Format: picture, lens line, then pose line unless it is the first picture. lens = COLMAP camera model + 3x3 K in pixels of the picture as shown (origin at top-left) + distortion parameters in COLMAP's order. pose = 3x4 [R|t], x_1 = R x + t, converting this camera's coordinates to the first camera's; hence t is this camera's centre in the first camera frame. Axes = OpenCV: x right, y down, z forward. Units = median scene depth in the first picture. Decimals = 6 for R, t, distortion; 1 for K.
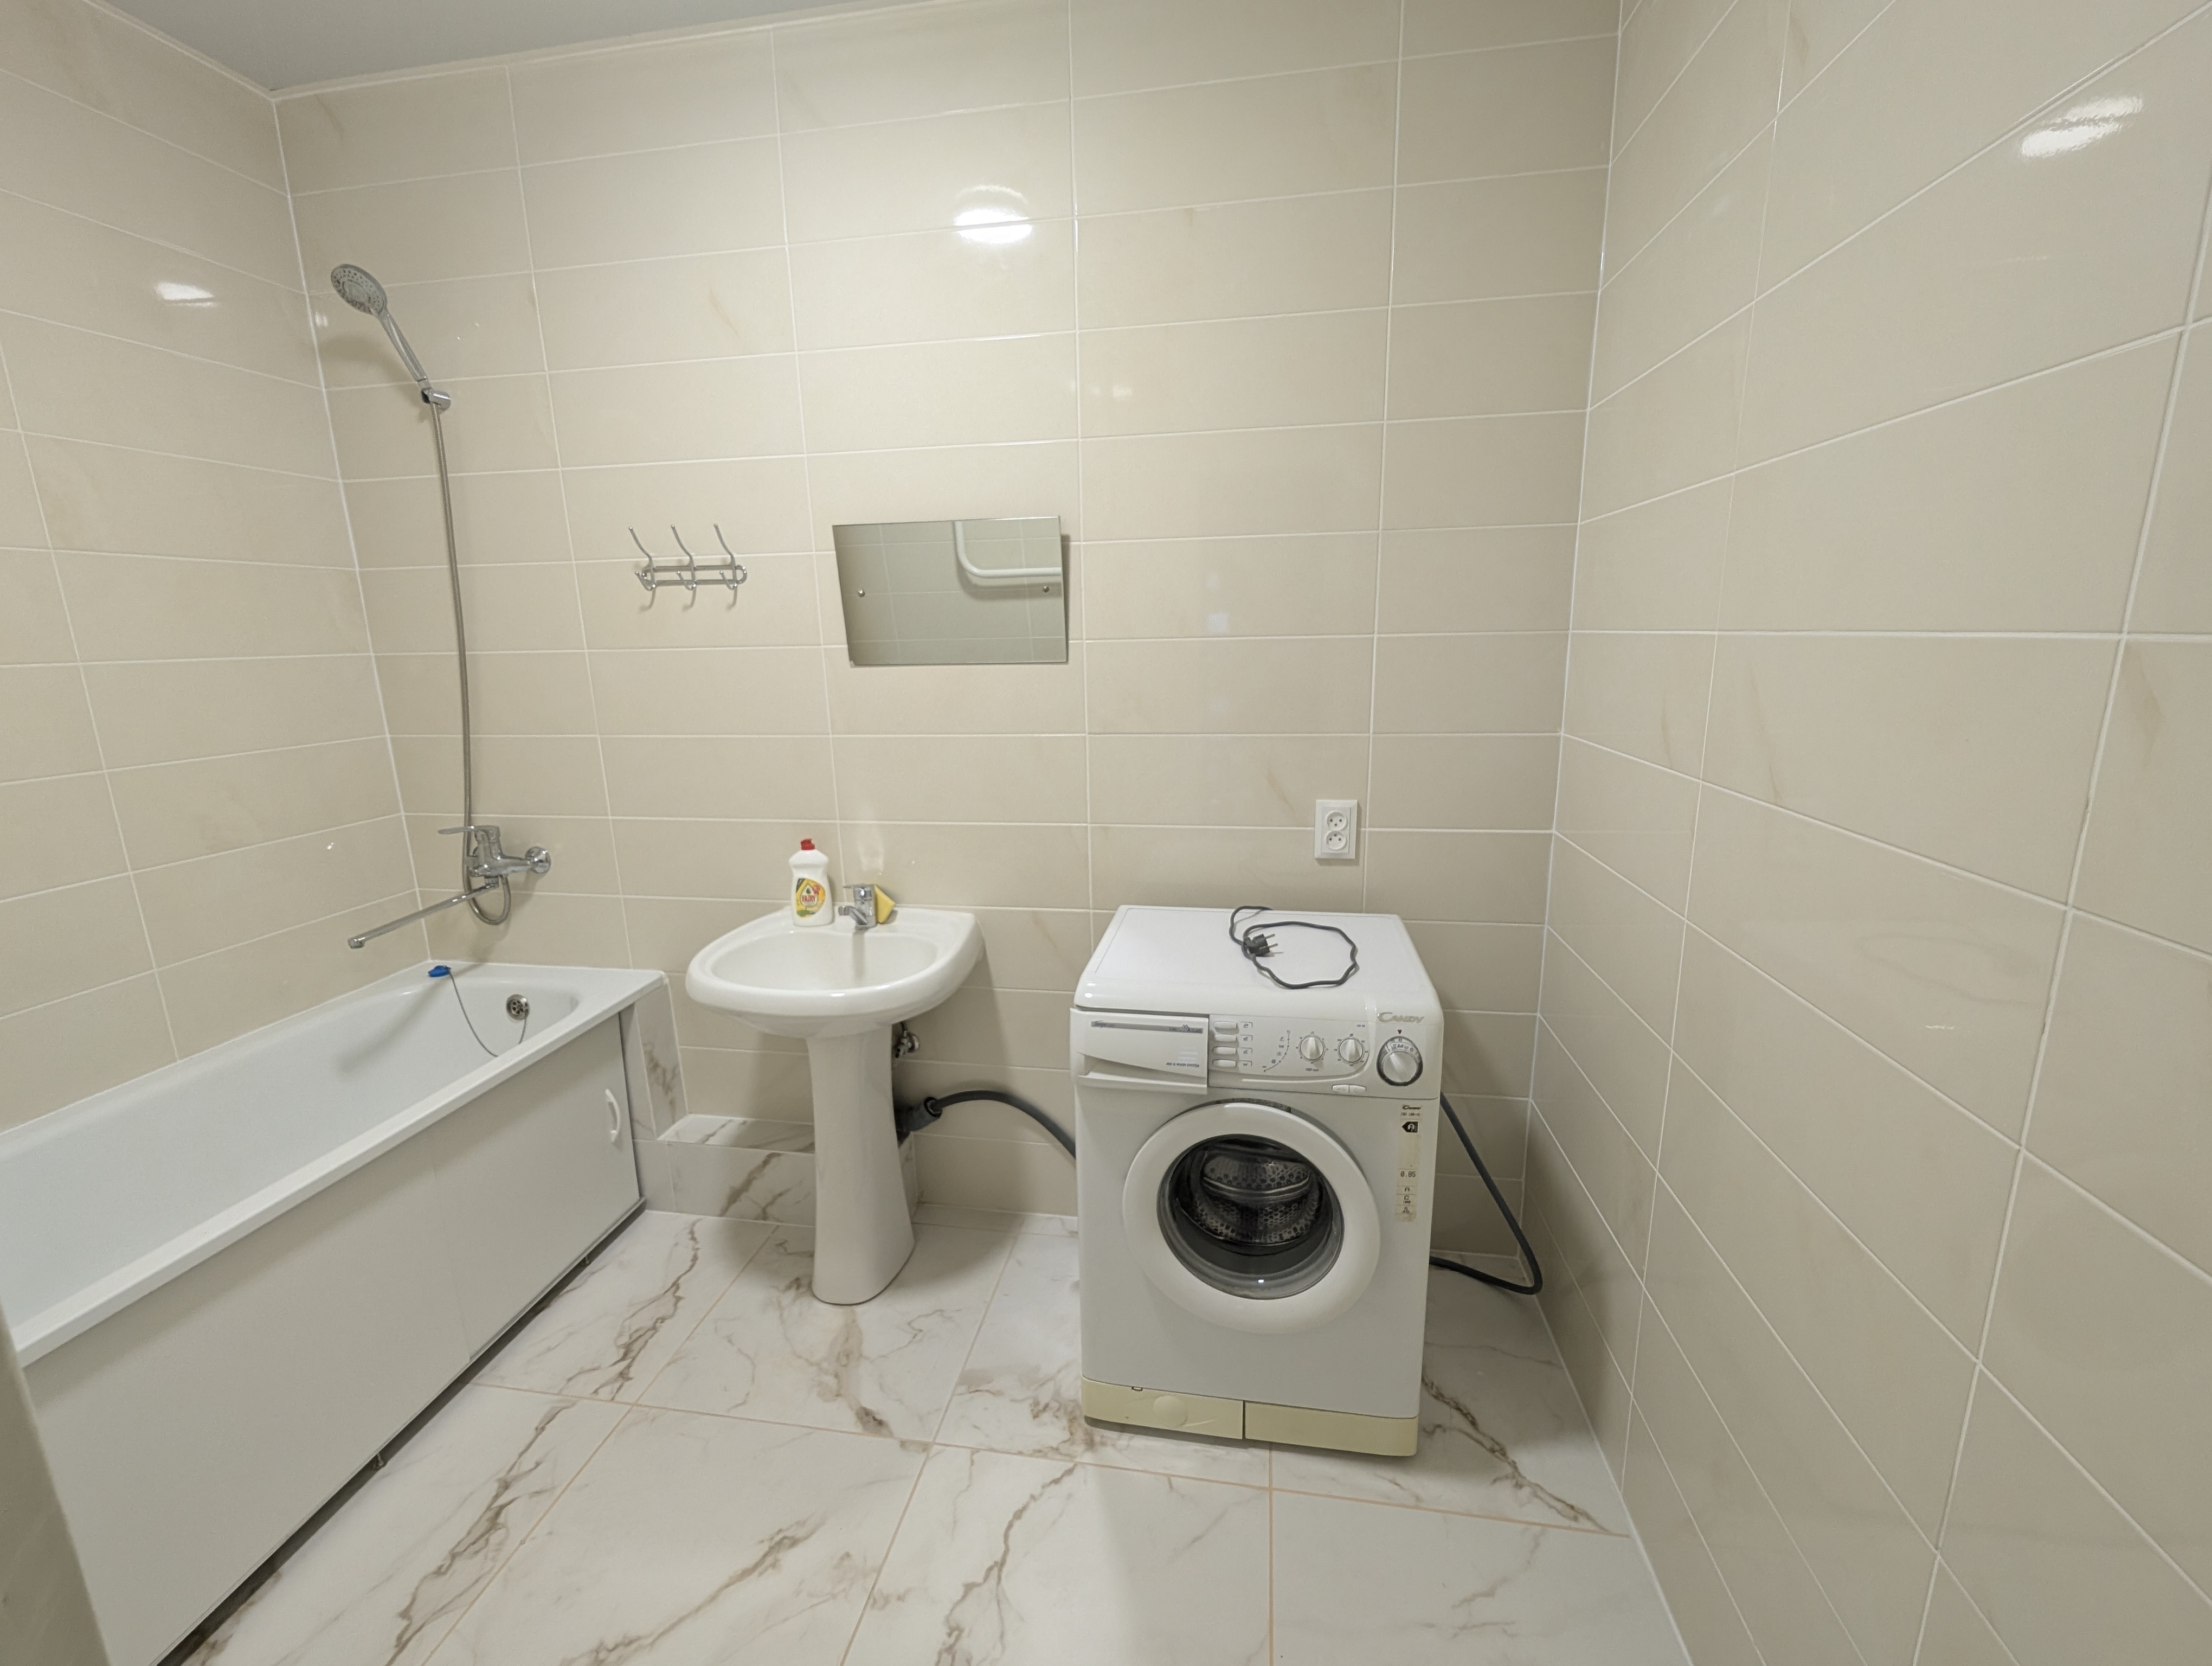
lens RADIAL K [[923.8, 0, 1106.0], [0, 923.8, 833.0], [0, 0, 1]] dist [0.001503, -0.000068]
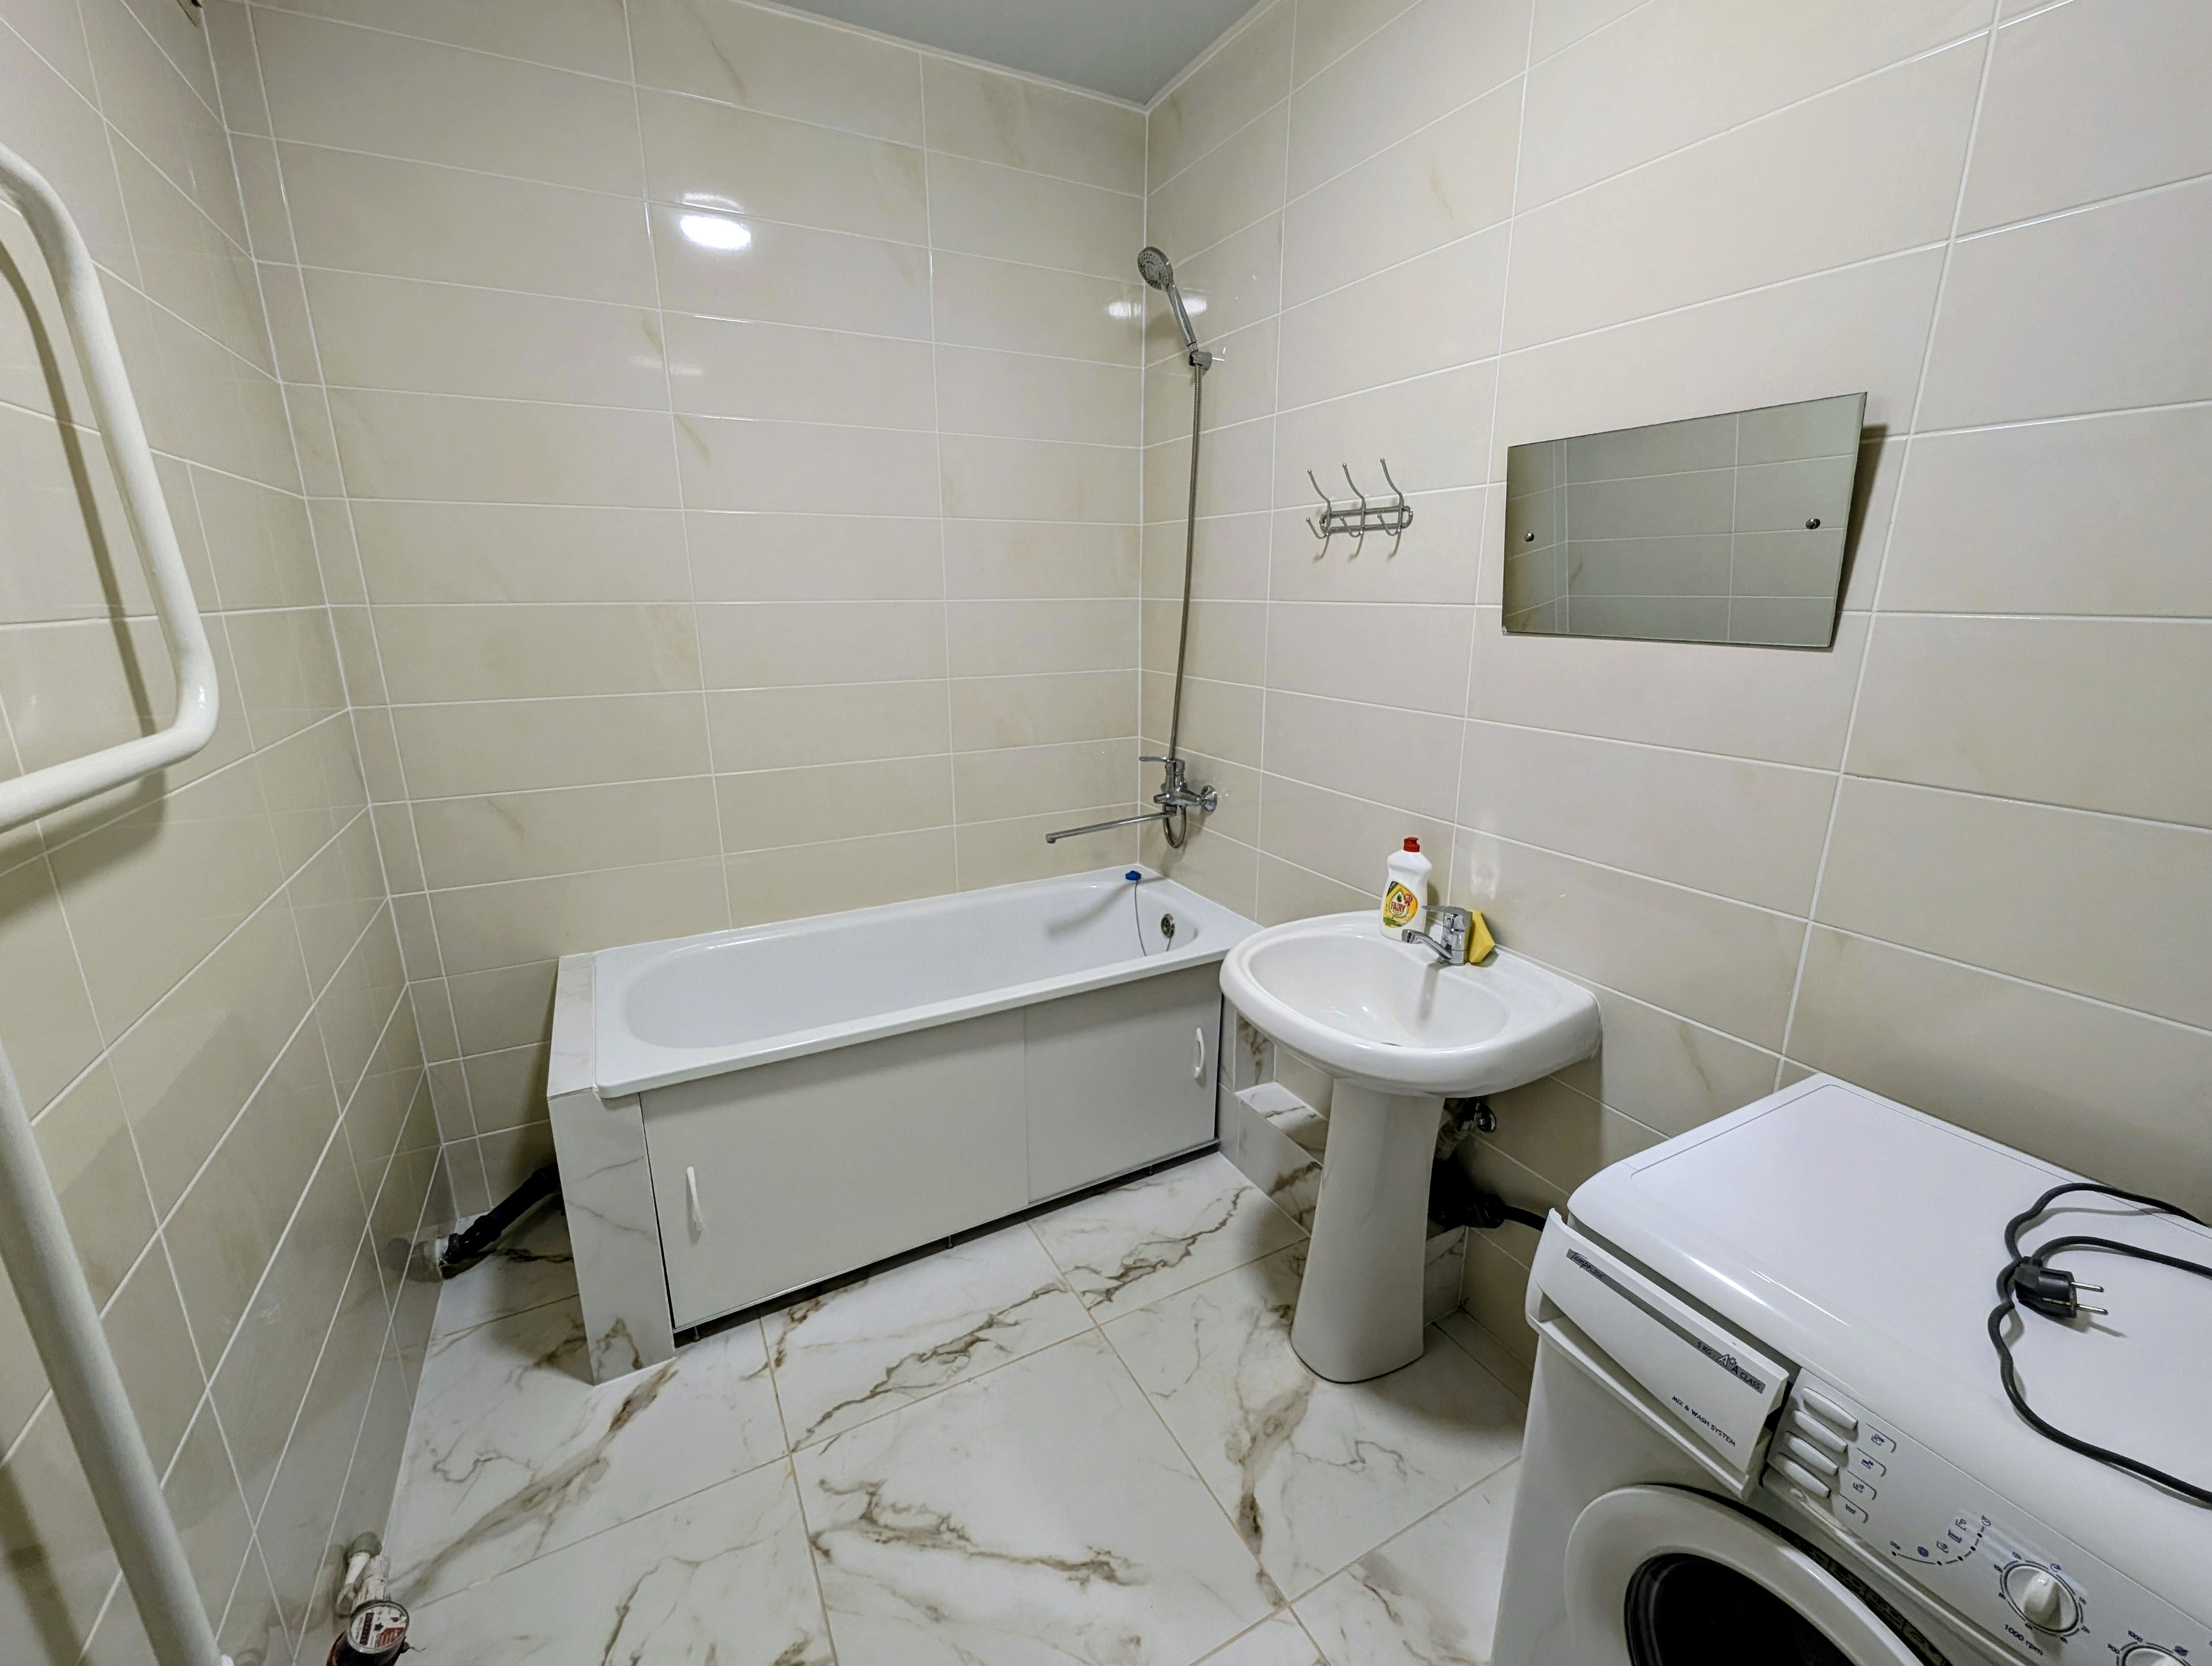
lens RADIAL K [[923.8, 0, 1106.0], [0, 923.8, 833.0], [0, 0, 1]] dist [0.001503, -0.000068]
pose [[0.610148, 0.222589, -0.760377, 0.144100], [-0.177727, 0.973718, 0.142428, -0.068806], [0.772096, 0.048237, 0.633673, 0.261339]]
